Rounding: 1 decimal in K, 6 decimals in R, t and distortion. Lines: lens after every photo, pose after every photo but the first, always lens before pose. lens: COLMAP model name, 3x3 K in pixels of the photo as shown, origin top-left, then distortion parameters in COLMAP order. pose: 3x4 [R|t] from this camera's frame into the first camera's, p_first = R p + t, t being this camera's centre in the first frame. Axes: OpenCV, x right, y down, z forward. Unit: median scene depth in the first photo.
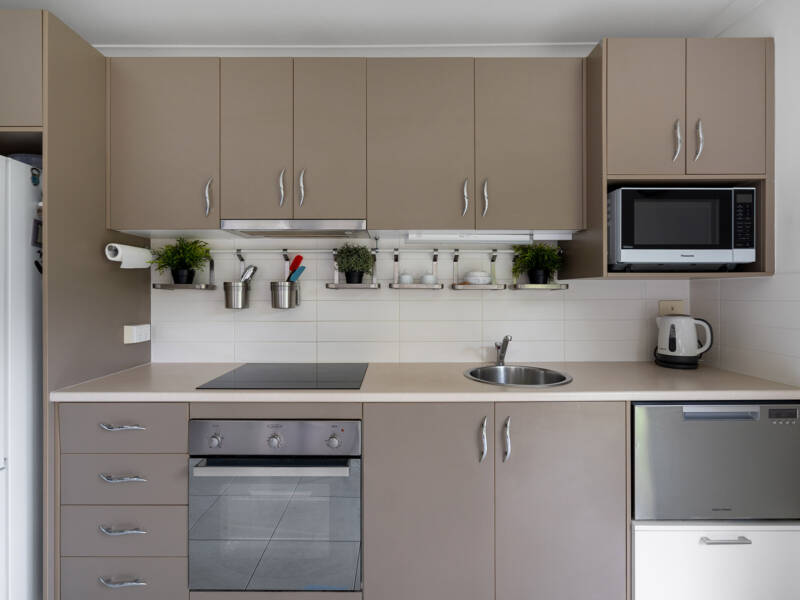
lens RADIAL K [[413.7, 0, 402.0], [0, 413.7, 292.0], [0, 0, 1]] dist [-0.011463, 0.006850]
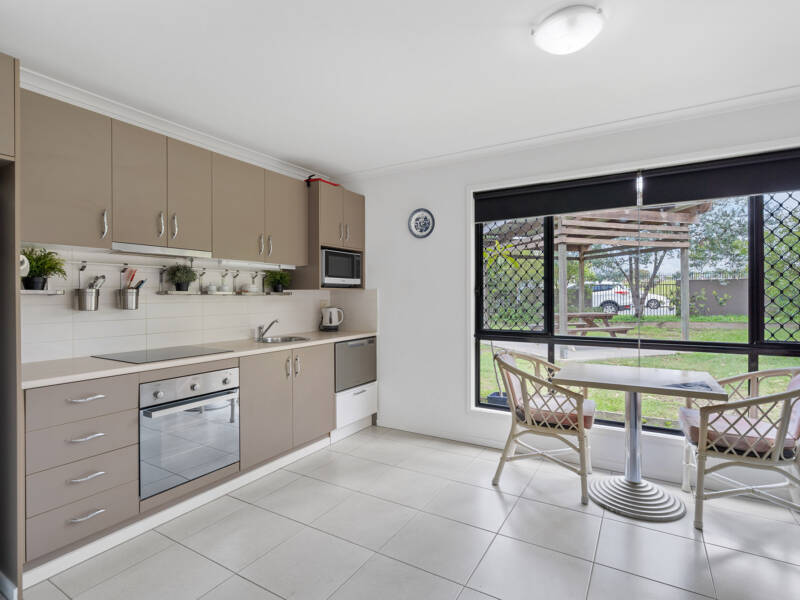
lens RADIAL K [[413.7, 0, 400.8], [0, 413.7, 300.1], [0, 0, 1]] dist [-0.011463, 0.006850]
pose [[0.510583, -0.009087, 0.859781, -1.026572], [0.002798, 0.999956, 0.008906, 0.000837], [-0.859824, -0.002142, 0.510586, -0.429993]]
